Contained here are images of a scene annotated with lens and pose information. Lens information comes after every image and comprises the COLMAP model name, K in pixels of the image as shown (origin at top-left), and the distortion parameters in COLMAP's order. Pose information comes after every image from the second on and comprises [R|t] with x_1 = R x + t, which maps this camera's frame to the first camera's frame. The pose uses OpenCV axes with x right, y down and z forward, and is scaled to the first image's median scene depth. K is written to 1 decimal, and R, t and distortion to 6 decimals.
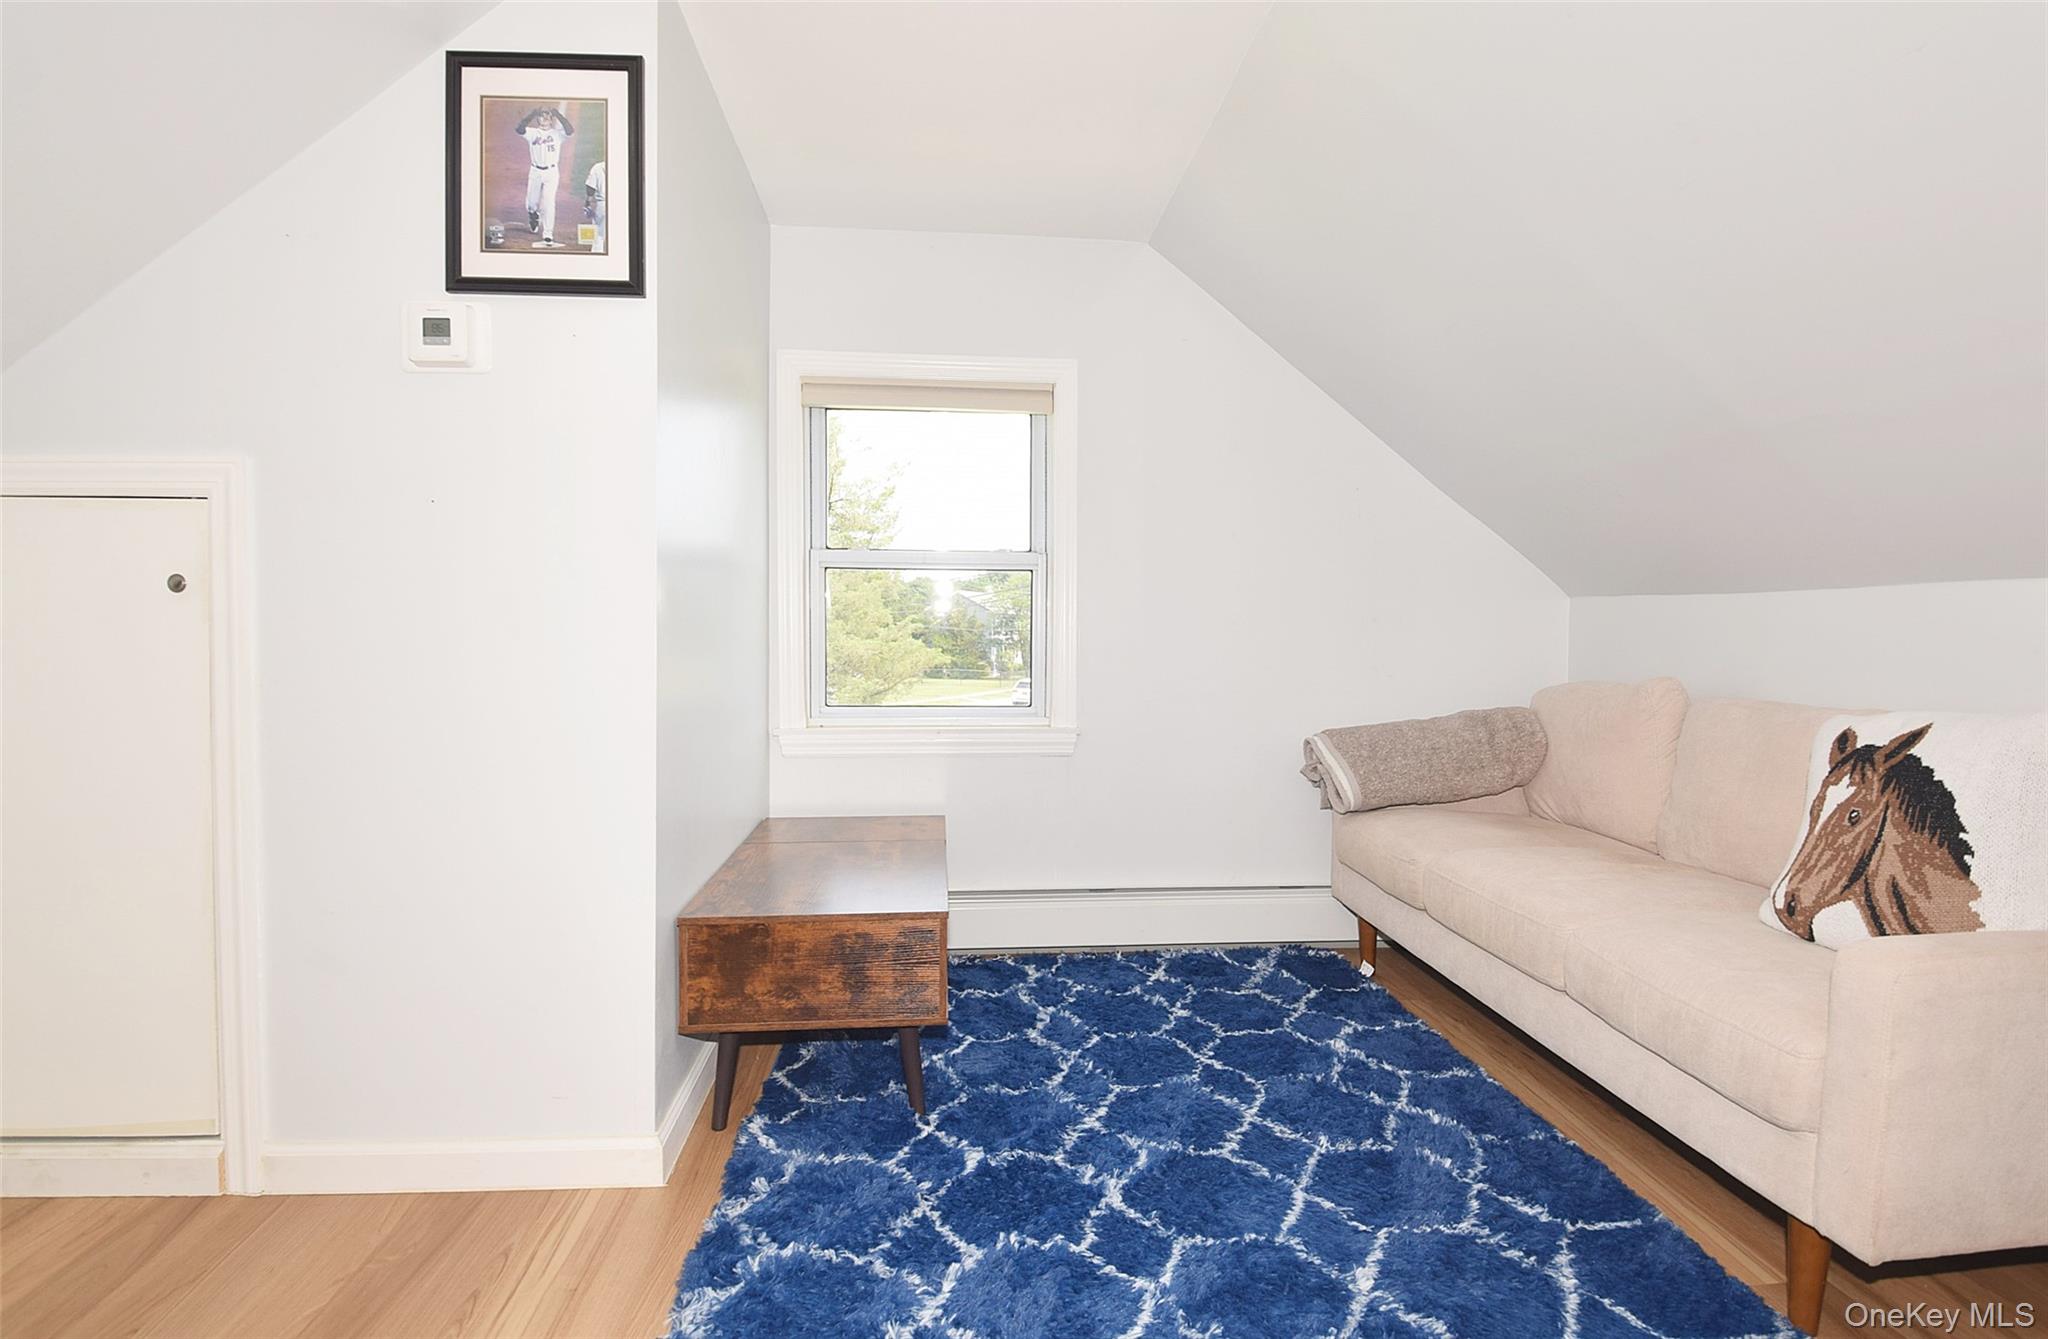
lens RADIAL K [[1065.6, 0, 1020.6], [0, 1065.6, 649.4], [0, 0, 1]] dist [0.008928, -0.008924]
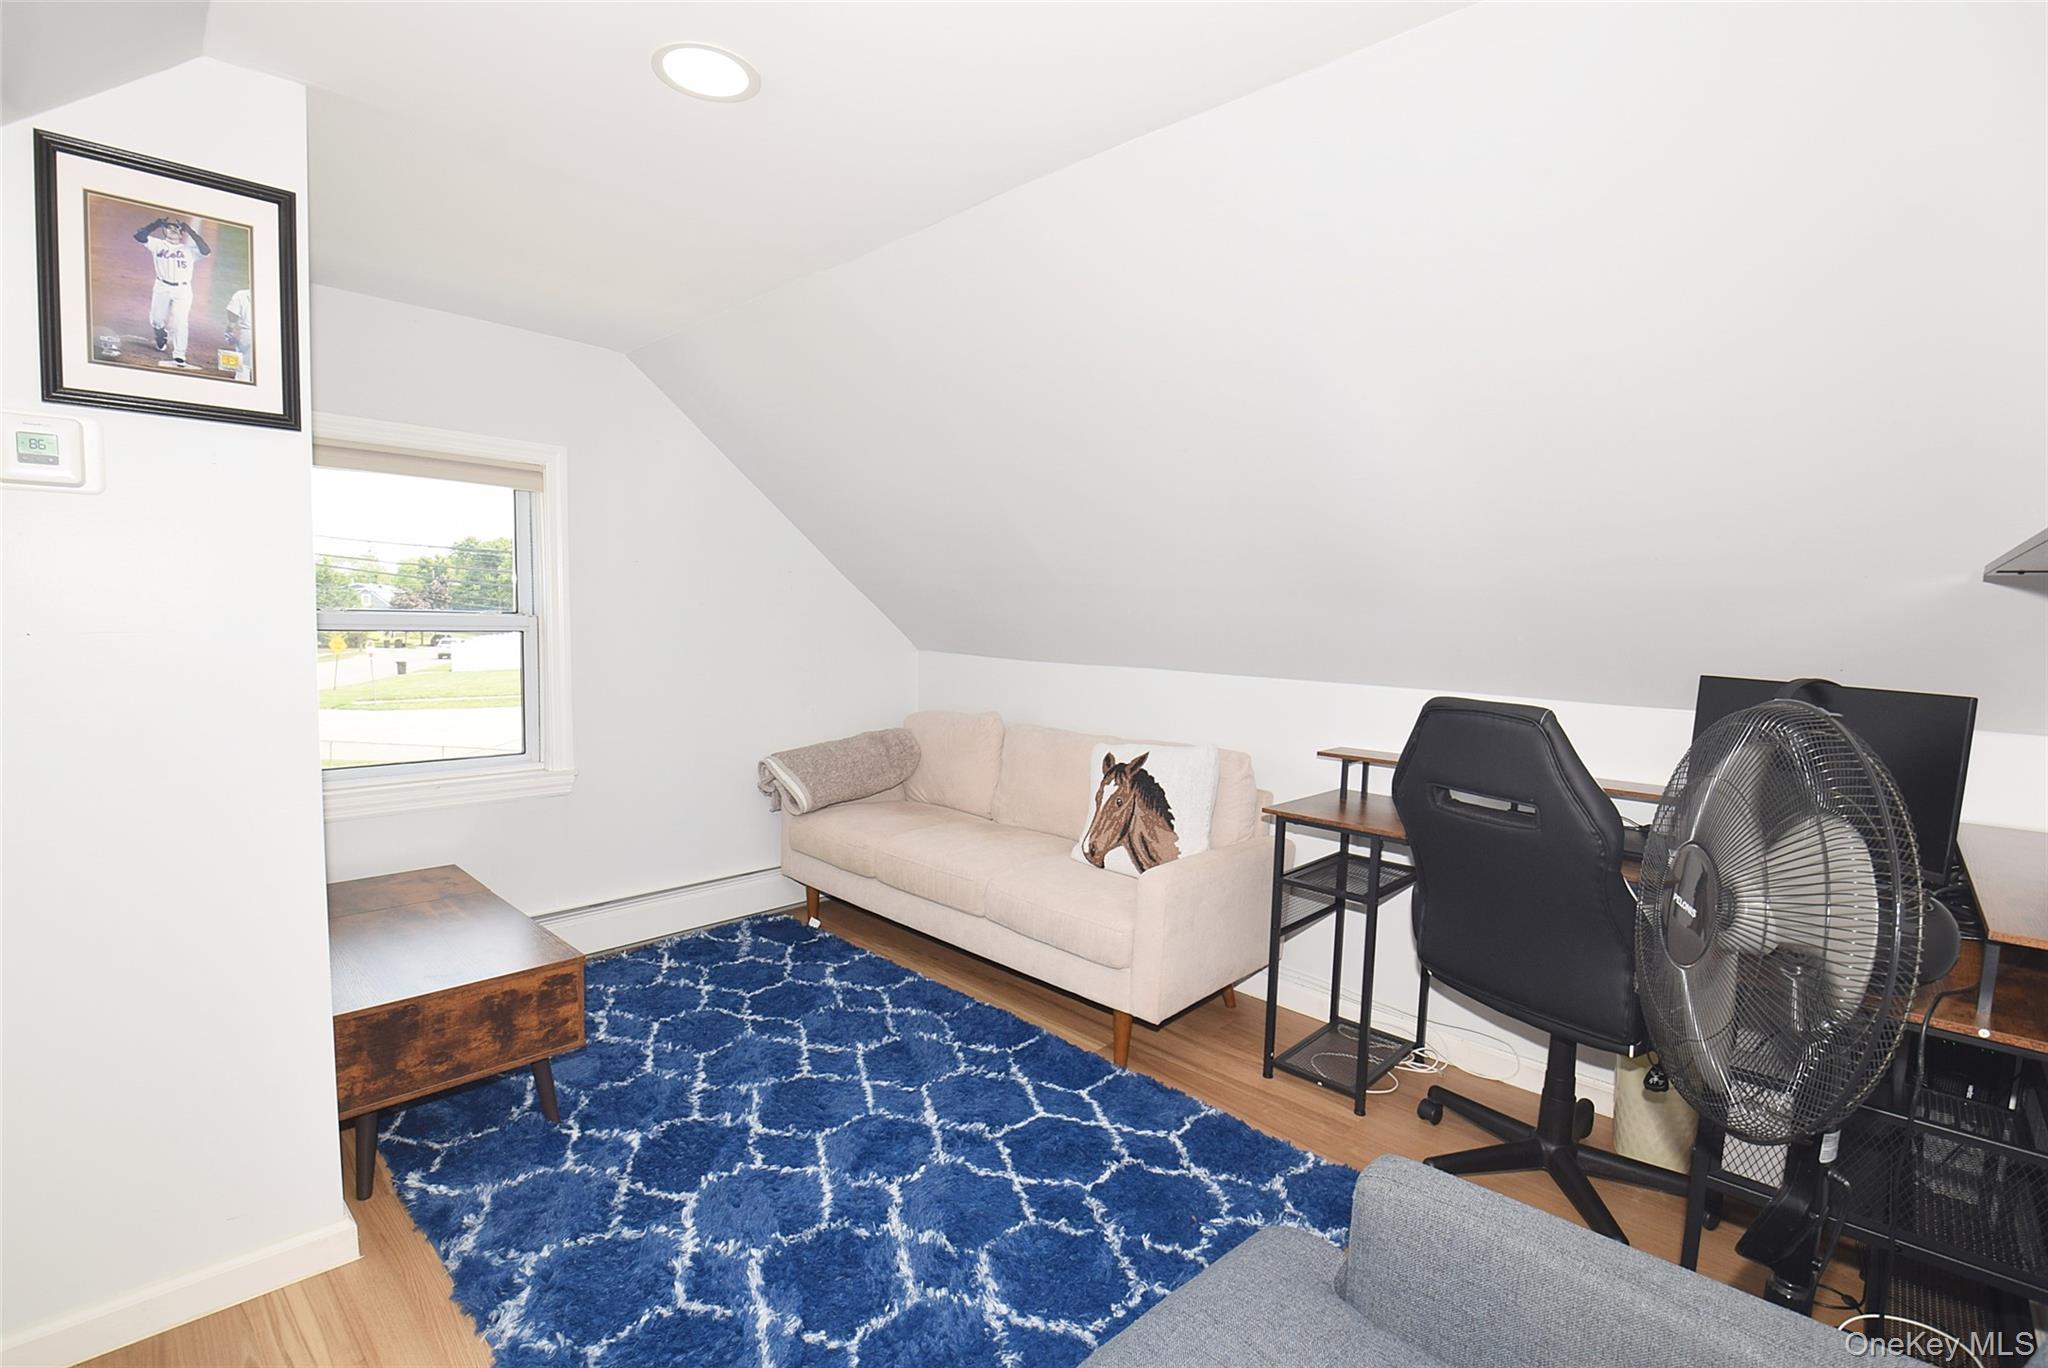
lens RADIAL K [[914.8, 0, 1033.2], [0, 914.8, 678.2], [0, 0, 1]] dist [-0.012930, -0.009123]
pose [[0.746565, -0.030398, 0.664618, -0.410299], [-0.007322, 0.998520, 0.053895, -0.147128], [-0.665273, -0.045102, 0.745237, -0.118659]]
